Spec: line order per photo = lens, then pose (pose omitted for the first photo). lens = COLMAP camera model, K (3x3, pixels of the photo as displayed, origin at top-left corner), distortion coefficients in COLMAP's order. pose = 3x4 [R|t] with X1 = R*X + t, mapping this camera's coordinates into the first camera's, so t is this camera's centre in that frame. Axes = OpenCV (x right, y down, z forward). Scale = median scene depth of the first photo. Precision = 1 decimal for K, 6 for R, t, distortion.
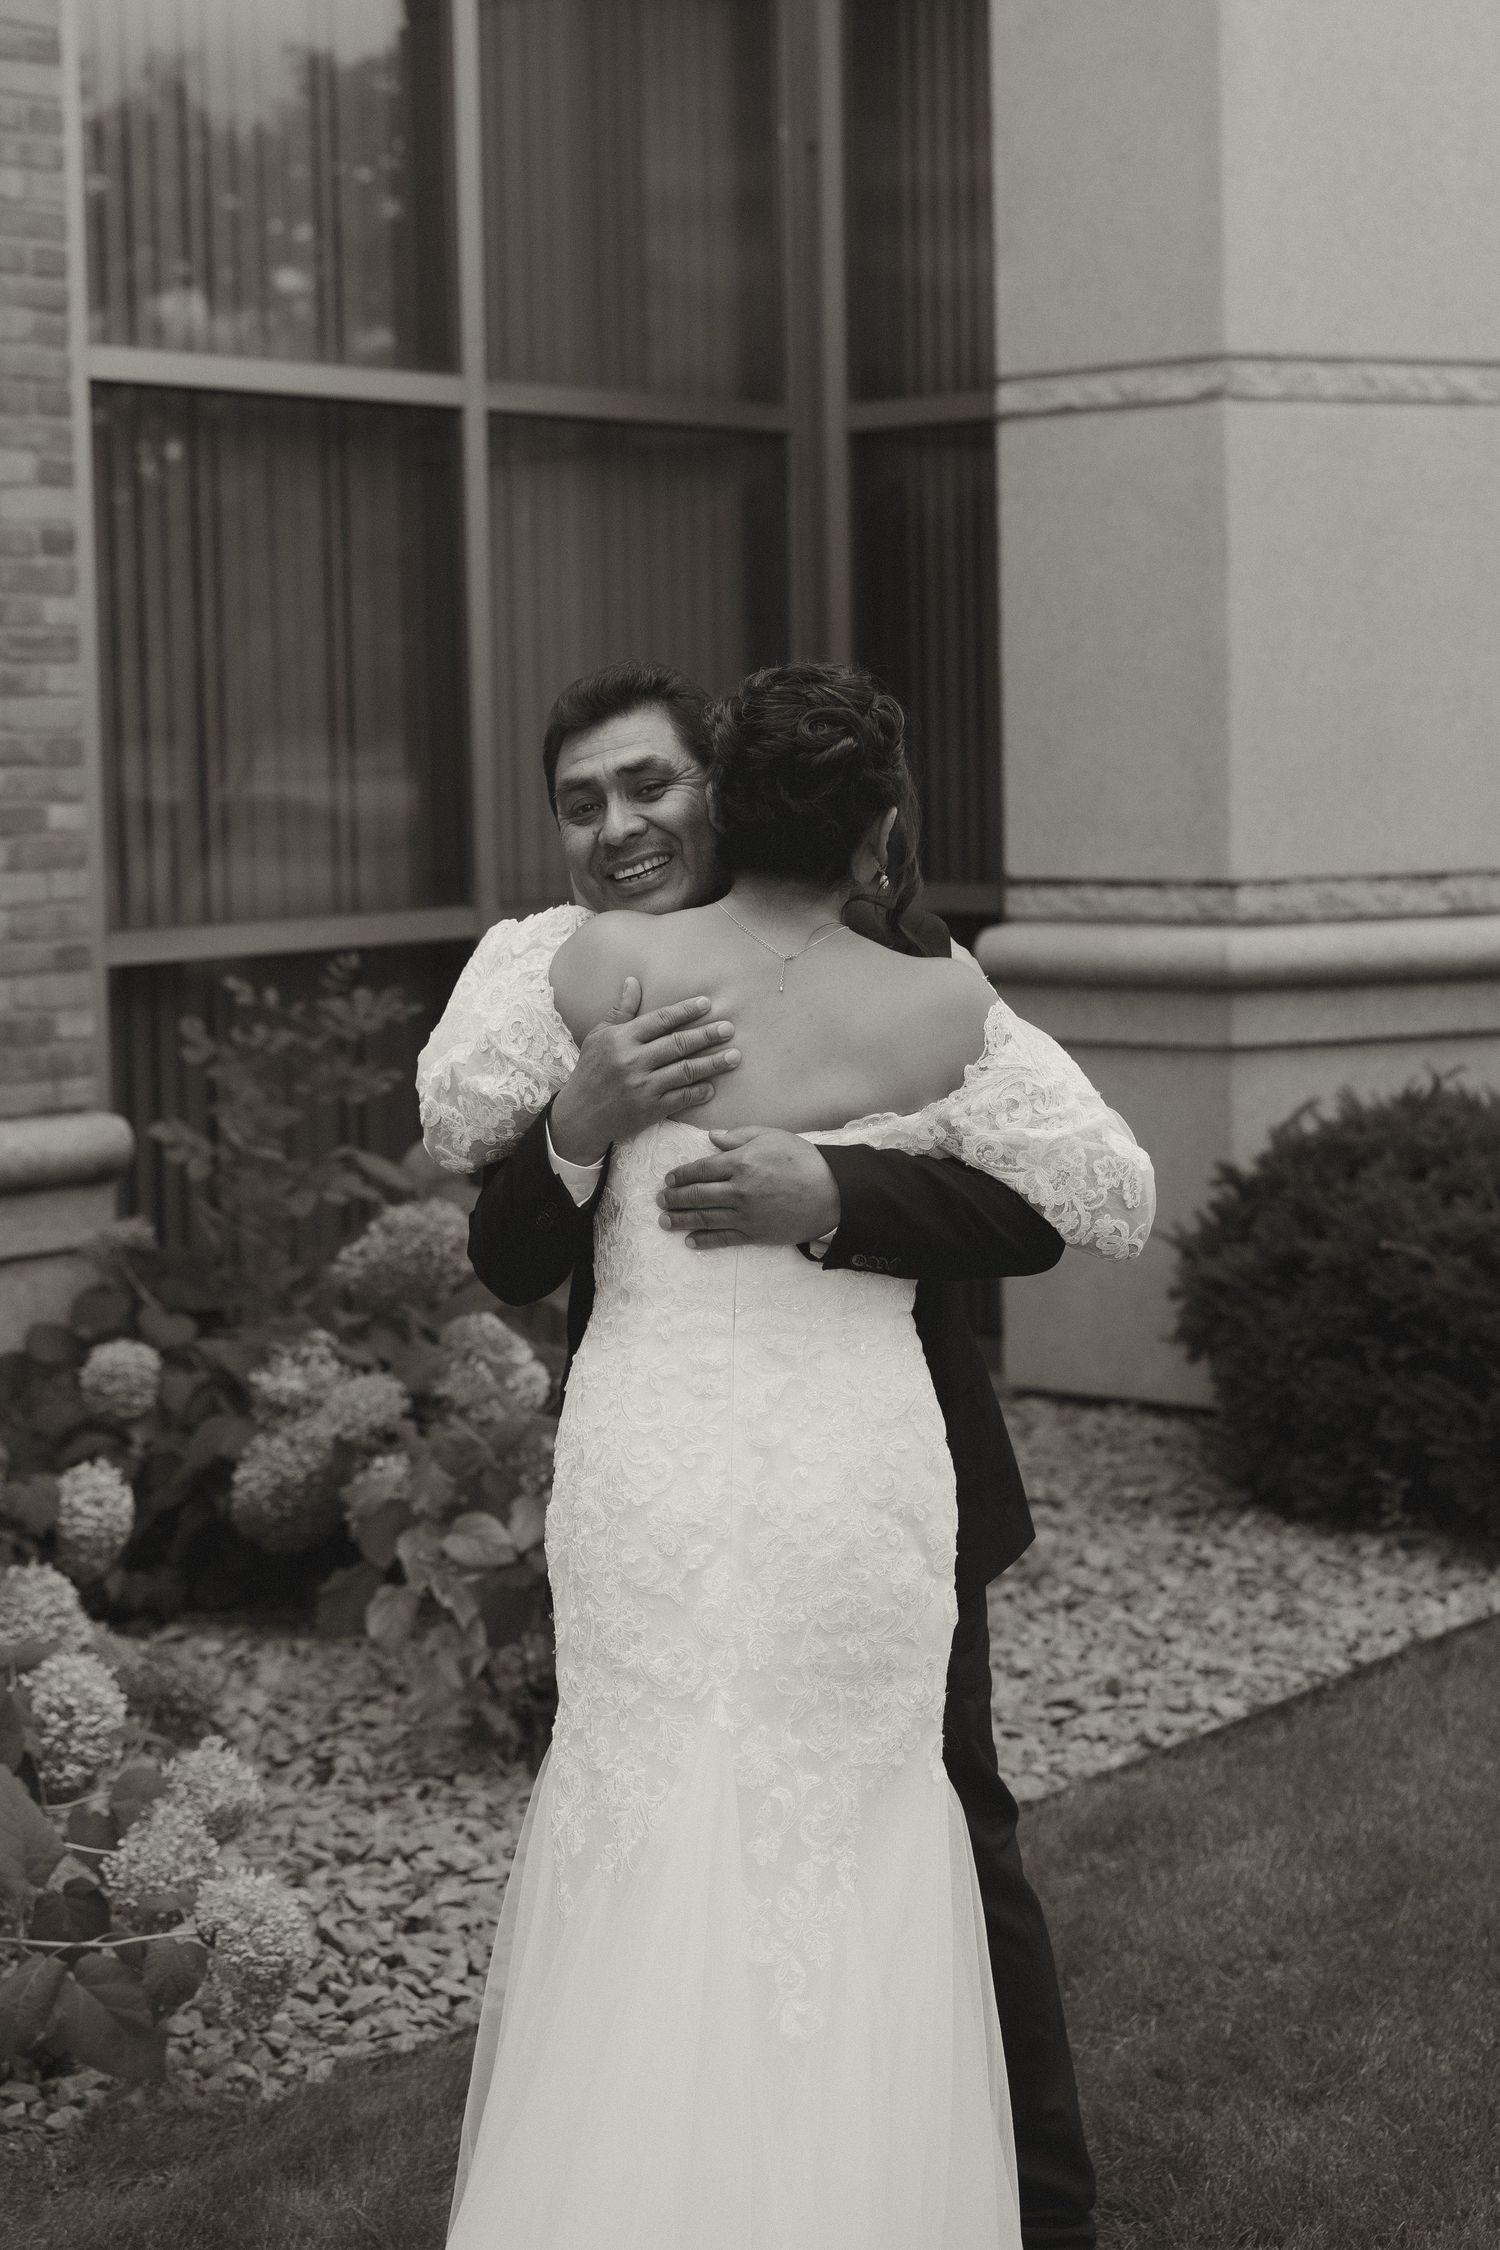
lens RADIAL K [[3815.9, 0, 770.1], [0, 3815.9, 961.6], [0, 0, 1]] dist [0.020842, 0.000000]
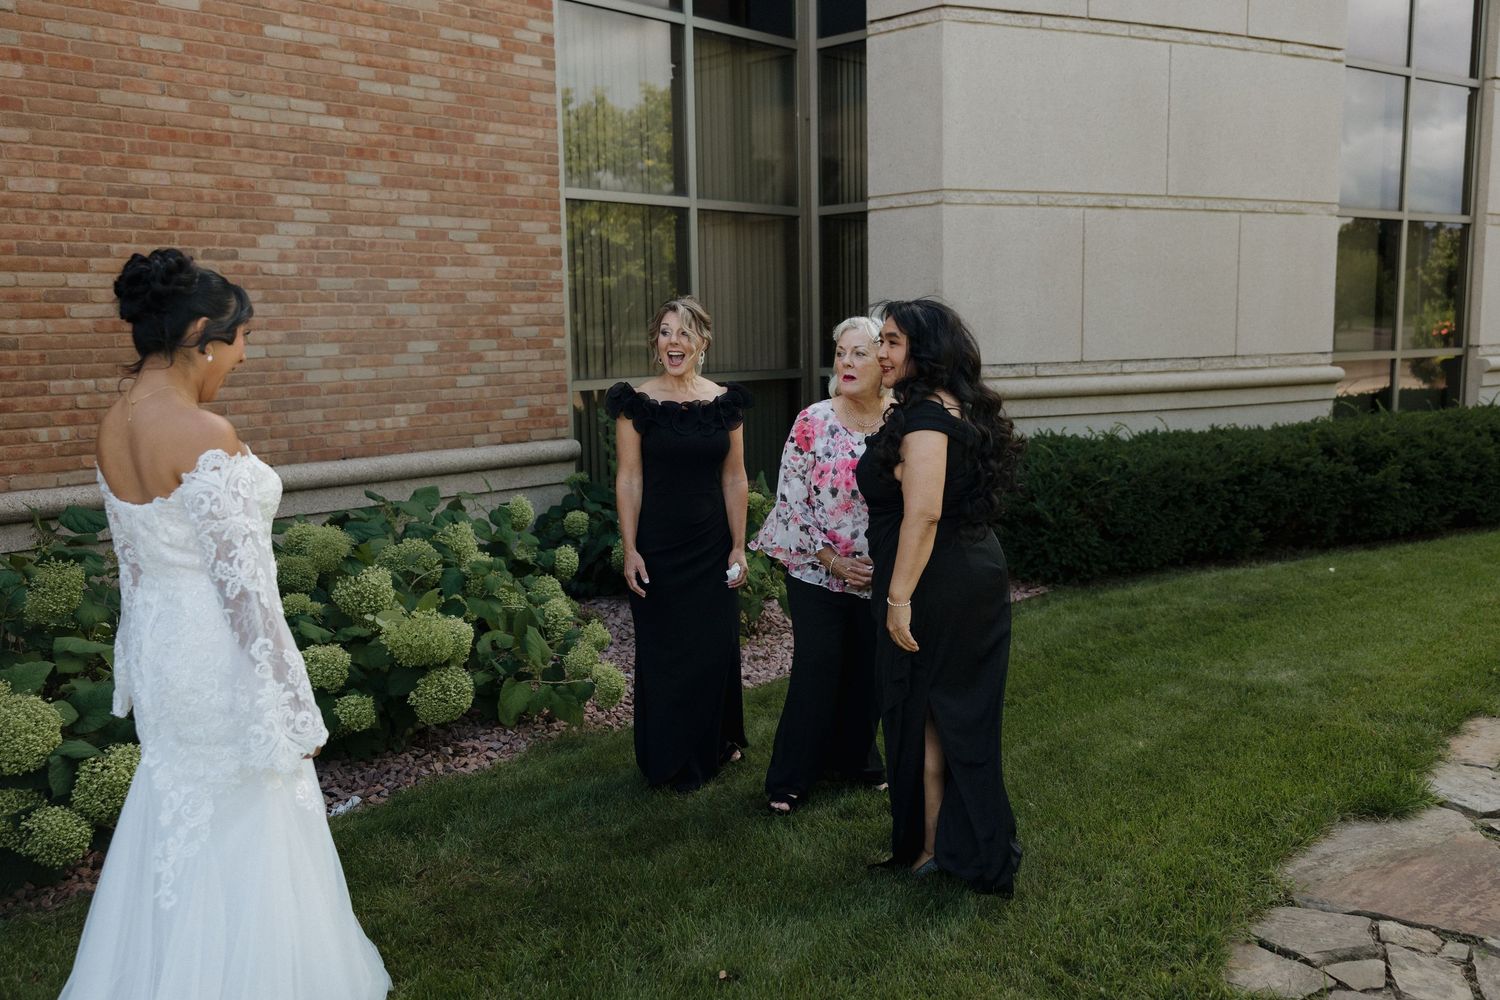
lens RADIAL K [[1310.7, 0, 746.1], [0, 1310.7, 500.9], [0, 0, 1]] dist [0.007566, 0.007754]
pose [[0.998758, 0.008316, -0.049135, 0.019600], [-0.004677, 0.997268, 0.073722, 0.010916], [0.049614, -0.073401, 0.996068, -0.055683]]
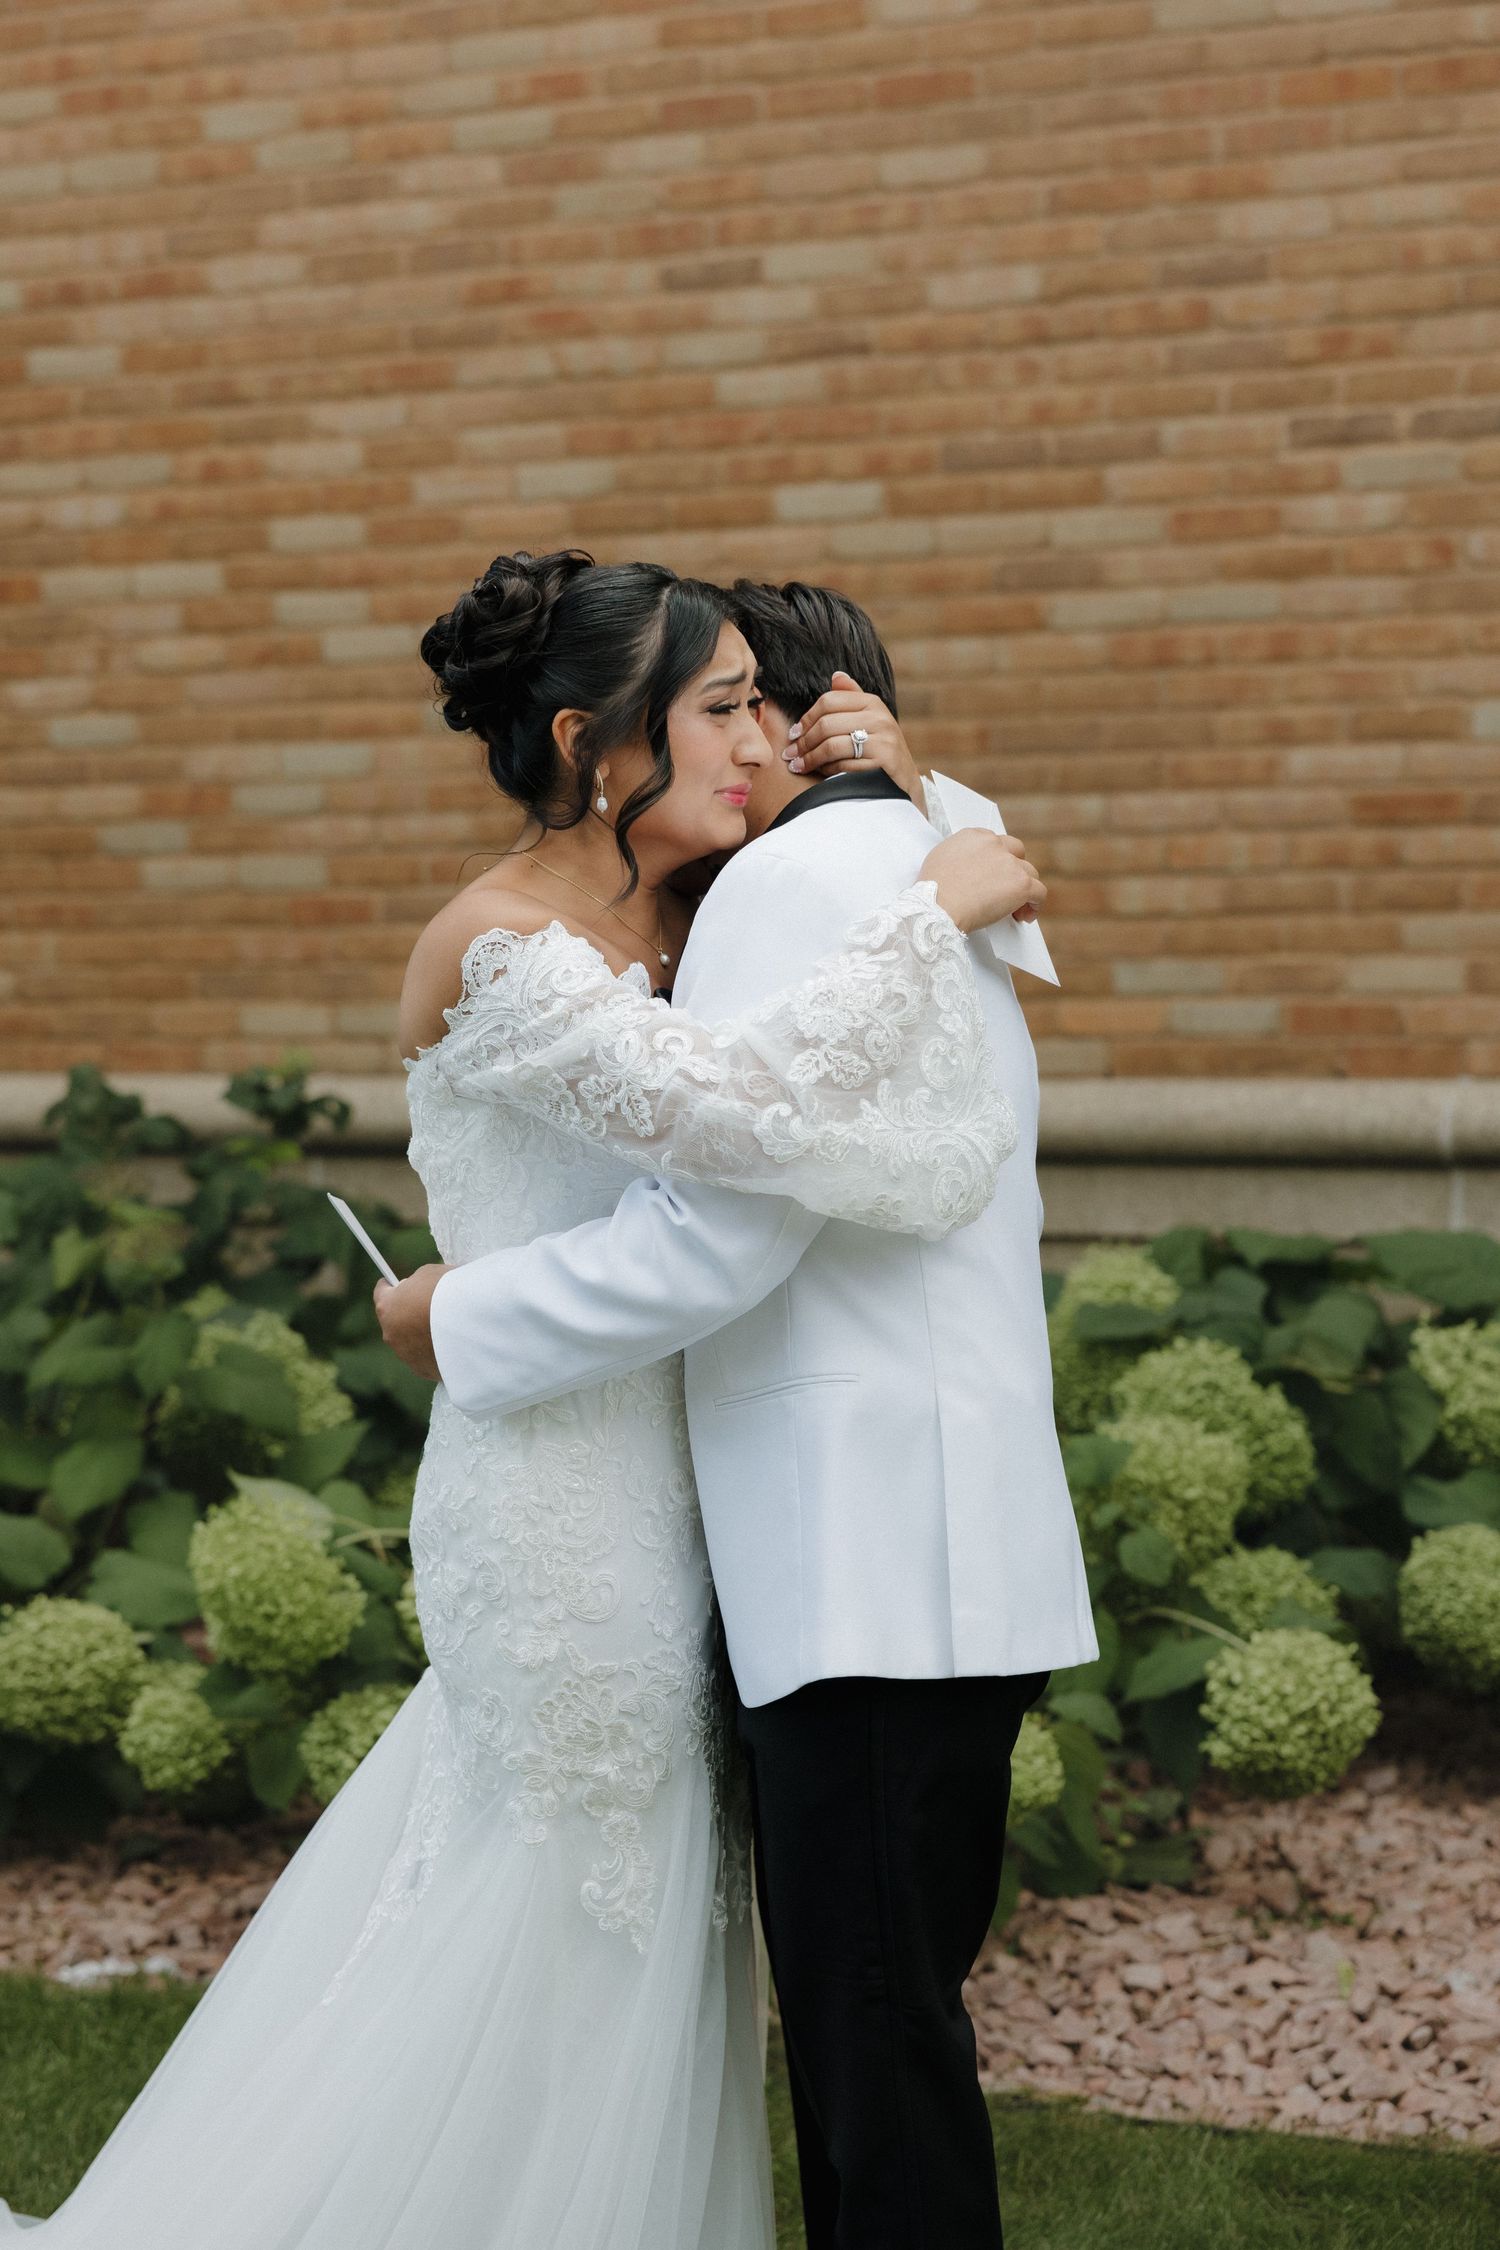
lens RADIAL K [[4184.5, 0, 759.1], [0, 4184.5, 1119.6], [0, 0, 1]] dist [0.025846, 0.000000]
pose [[0.244363, 0.093534, -0.965162, 0.474653], [-0.031373, 0.995579, 0.088539, -0.010550], [0.969176, 0.008644, 0.246217, 0.424136]]
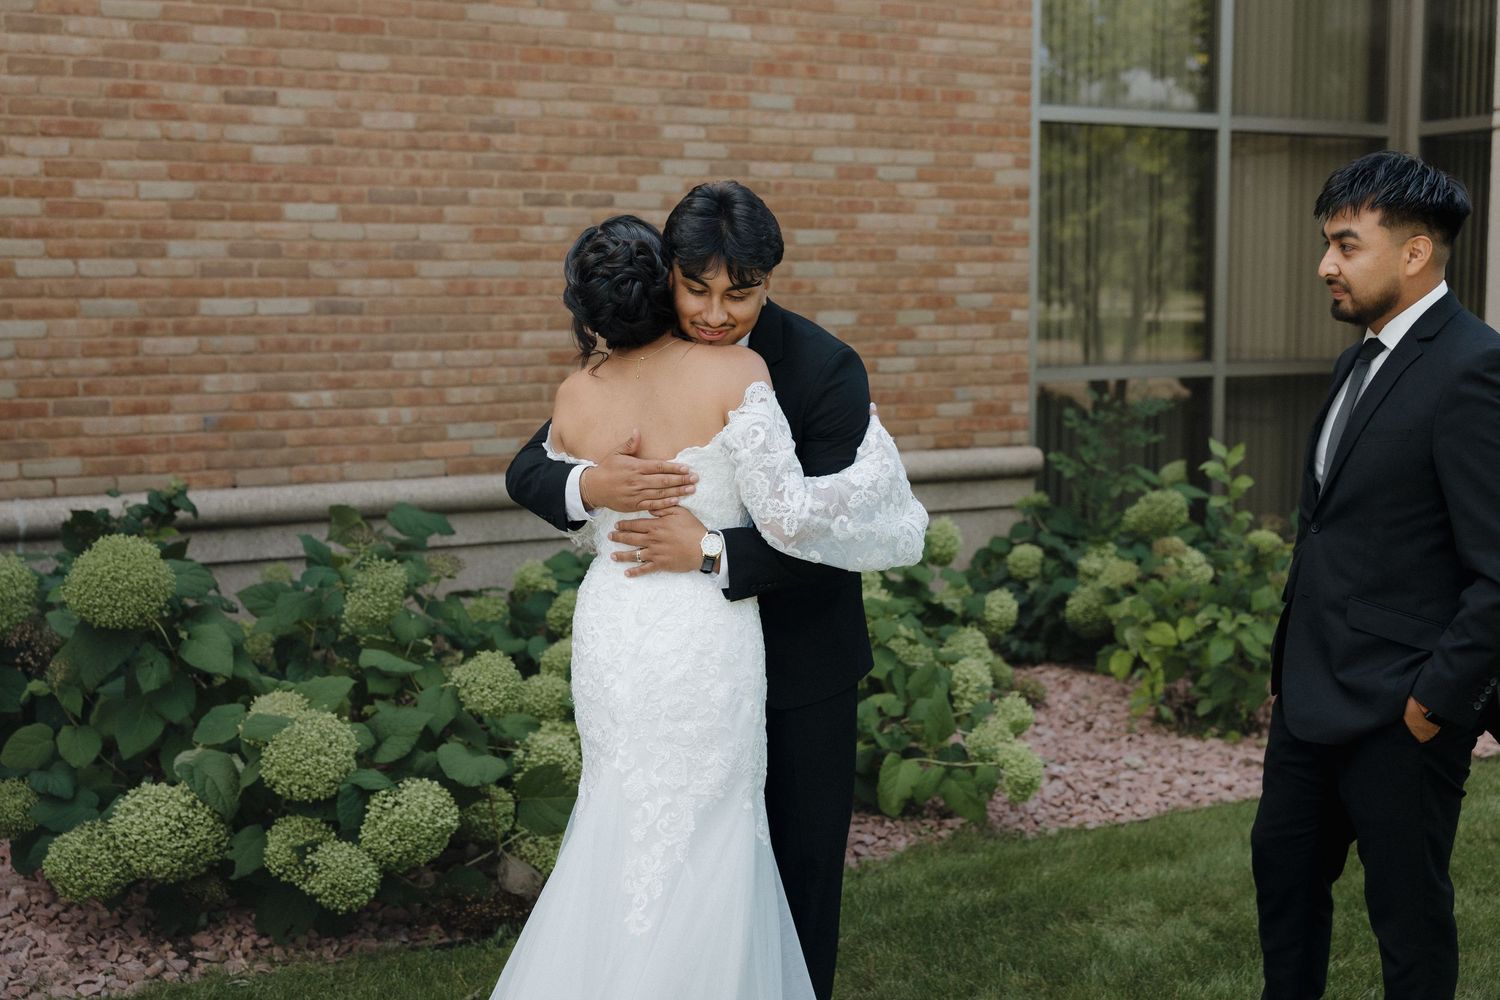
lens RADIAL K [[1861.5, 0, 725.0], [0, 1861.5, 485.0], [0, 0, 1]] dist [0.003341, 0.000000]
pose [[0.927541, 0.053230, -0.369911, 0.067727], [-0.035910, 0.997919, 0.053557, 0.009783], [0.371992, -0.036393, 0.927522, -0.094993]]
